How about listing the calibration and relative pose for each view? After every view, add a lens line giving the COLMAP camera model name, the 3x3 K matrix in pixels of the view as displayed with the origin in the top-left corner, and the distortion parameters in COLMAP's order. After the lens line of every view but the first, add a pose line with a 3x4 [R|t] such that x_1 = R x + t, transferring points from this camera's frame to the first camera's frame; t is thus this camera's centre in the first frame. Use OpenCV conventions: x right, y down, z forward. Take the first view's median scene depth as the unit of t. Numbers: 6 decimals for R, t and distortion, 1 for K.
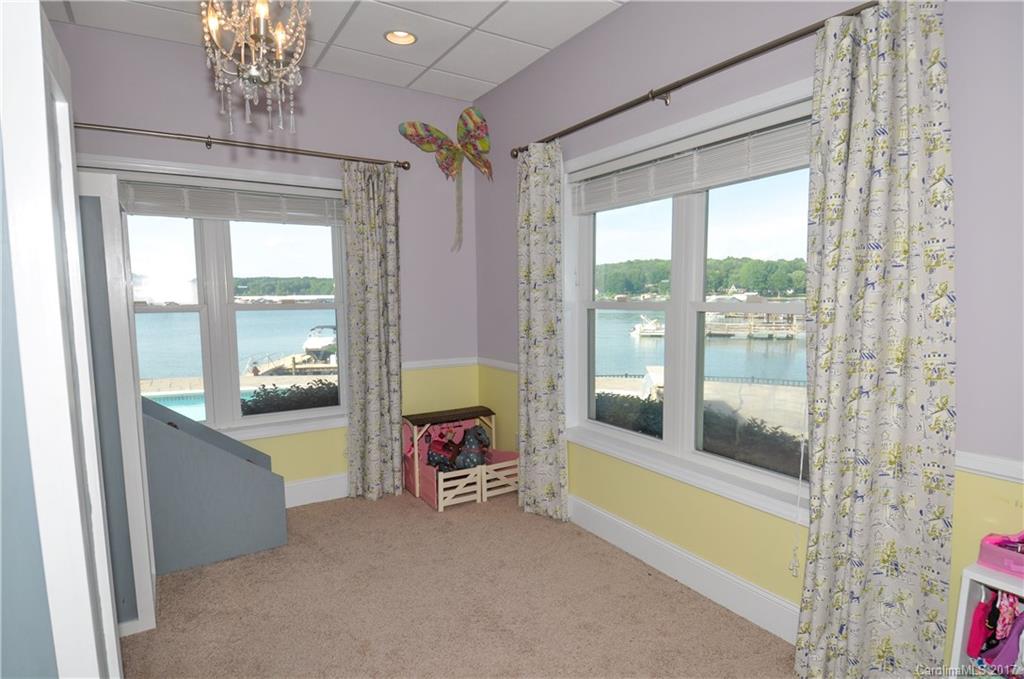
lens RADIAL K [[535.9, 0, 513.1], [0, 535.9, 343.6], [0, 0, 1]] dist [-0.001562, -0.002143]
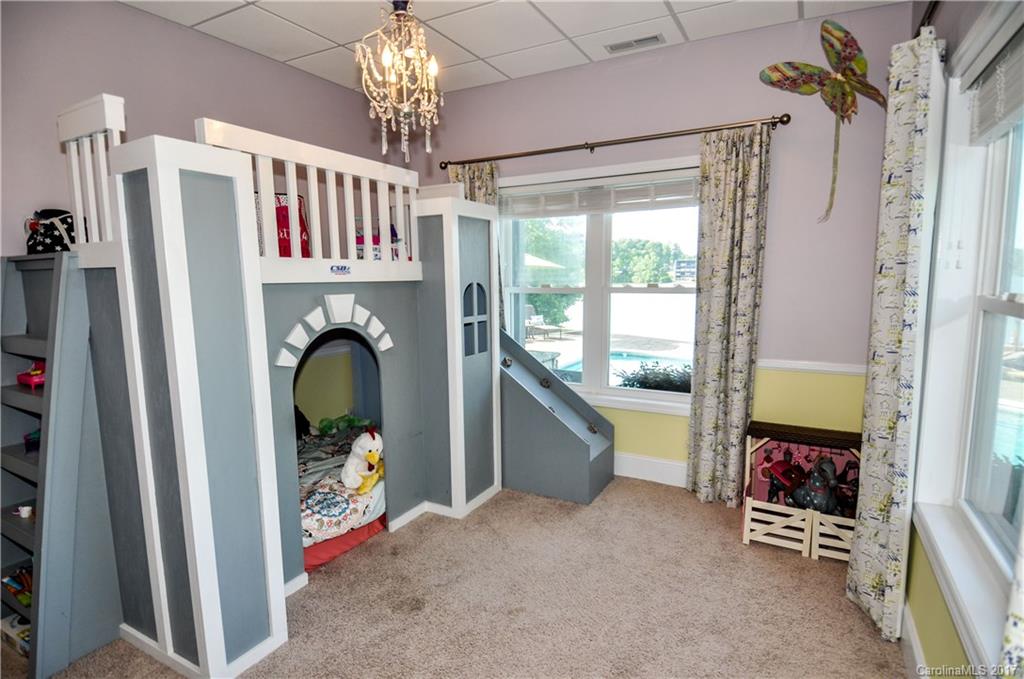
lens RADIAL K [[535.9, 0, 513.9], [0, 535.9, 339.8], [0, 0, 1]] dist [-0.001562, -0.002143]
pose [[0.476800, 0.108566, -0.872282, 0.365824], [-0.068427, 0.993916, 0.086302, -0.044466], [0.876344, 0.018538, 0.481328, 0.270636]]
